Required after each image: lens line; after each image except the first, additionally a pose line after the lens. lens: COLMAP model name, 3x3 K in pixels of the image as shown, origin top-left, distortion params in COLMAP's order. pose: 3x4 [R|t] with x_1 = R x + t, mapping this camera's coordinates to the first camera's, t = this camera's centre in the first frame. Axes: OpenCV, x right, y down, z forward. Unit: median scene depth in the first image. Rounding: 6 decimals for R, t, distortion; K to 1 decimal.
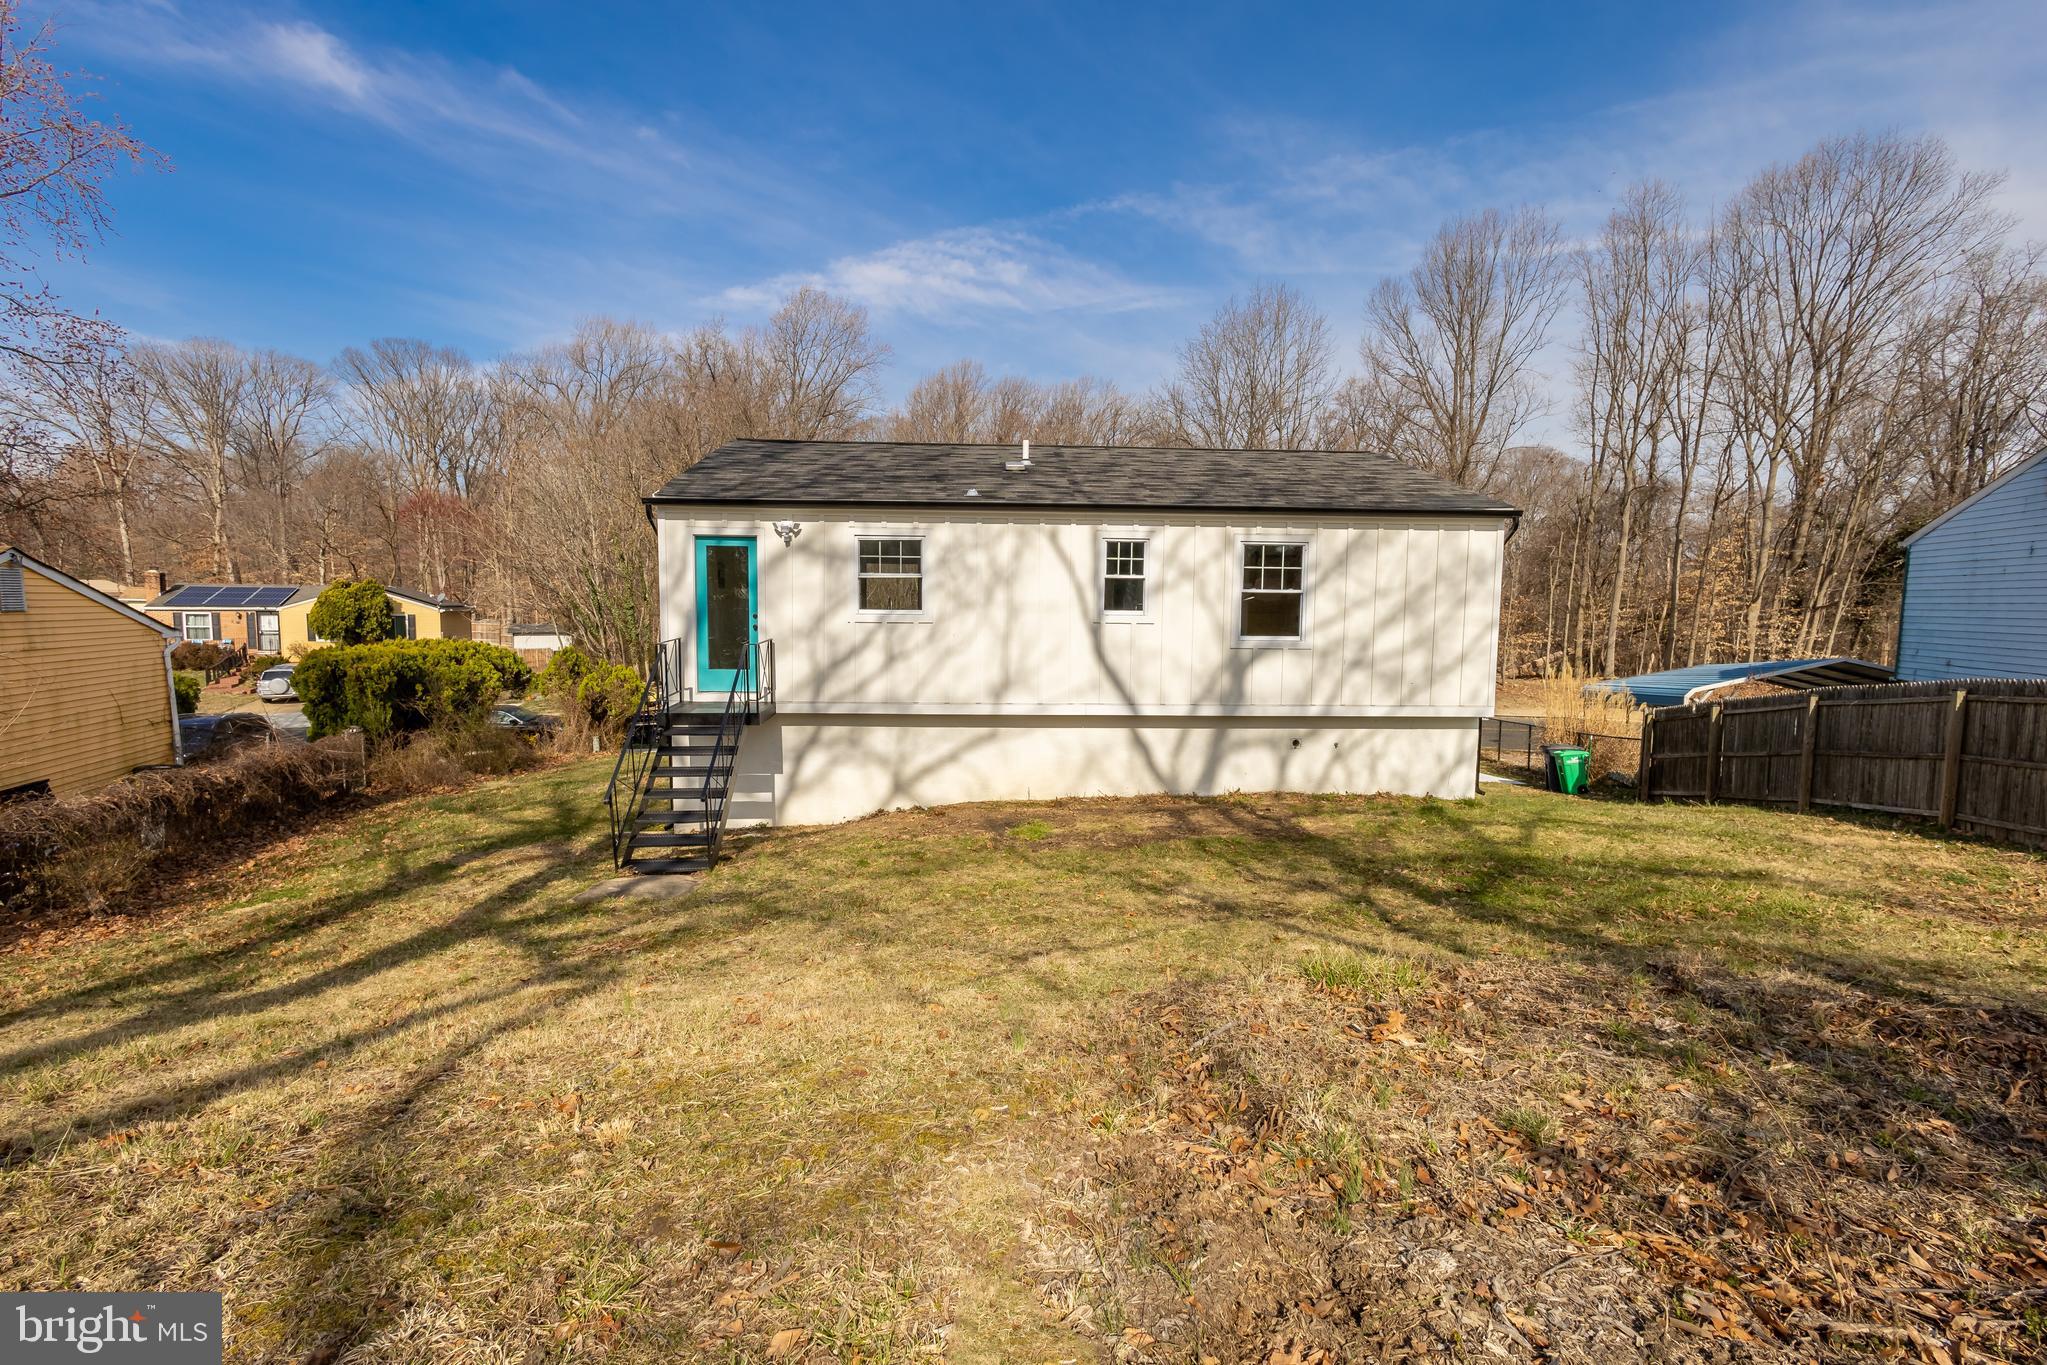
lens RADIAL K [[890.9, 0, 1019.7], [0, 890.9, 686.8], [0, 0, 1]] dist [0.005383, 0.000450]
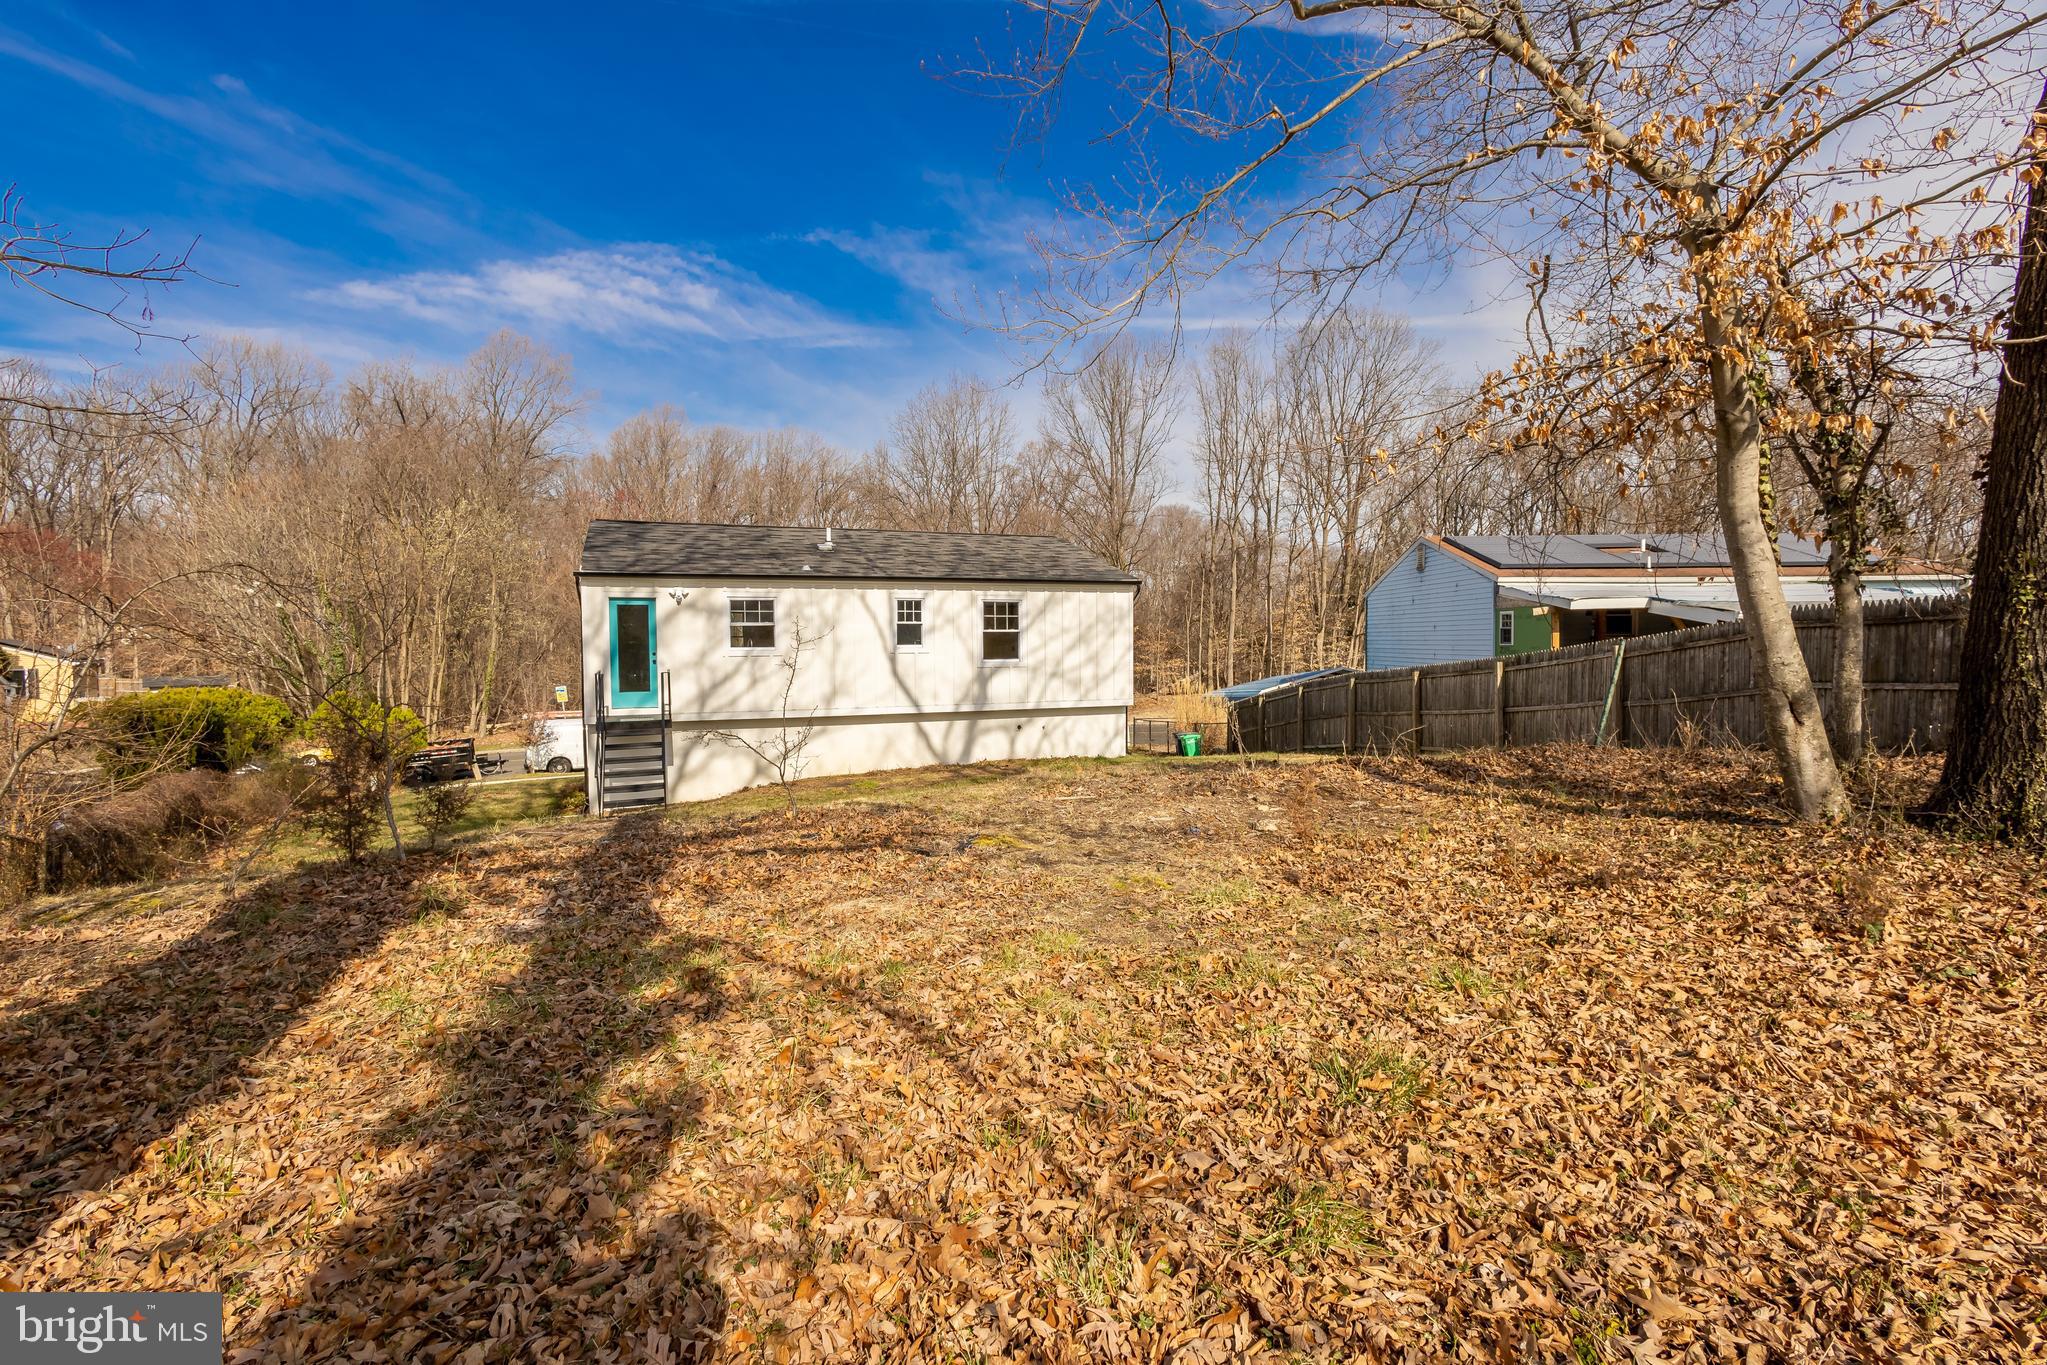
lens RADIAL K [[890.9, 0, 1019.7], [0, 890.9, 686.8], [0, 0, 1]] dist [0.005383, 0.000450]
pose [[0.947893, -0.034574, 0.316707, -0.188733], [0.045459, 0.998600, -0.027043, 0.035726], [-0.315329, 0.040031, 0.948138, -0.500852]]
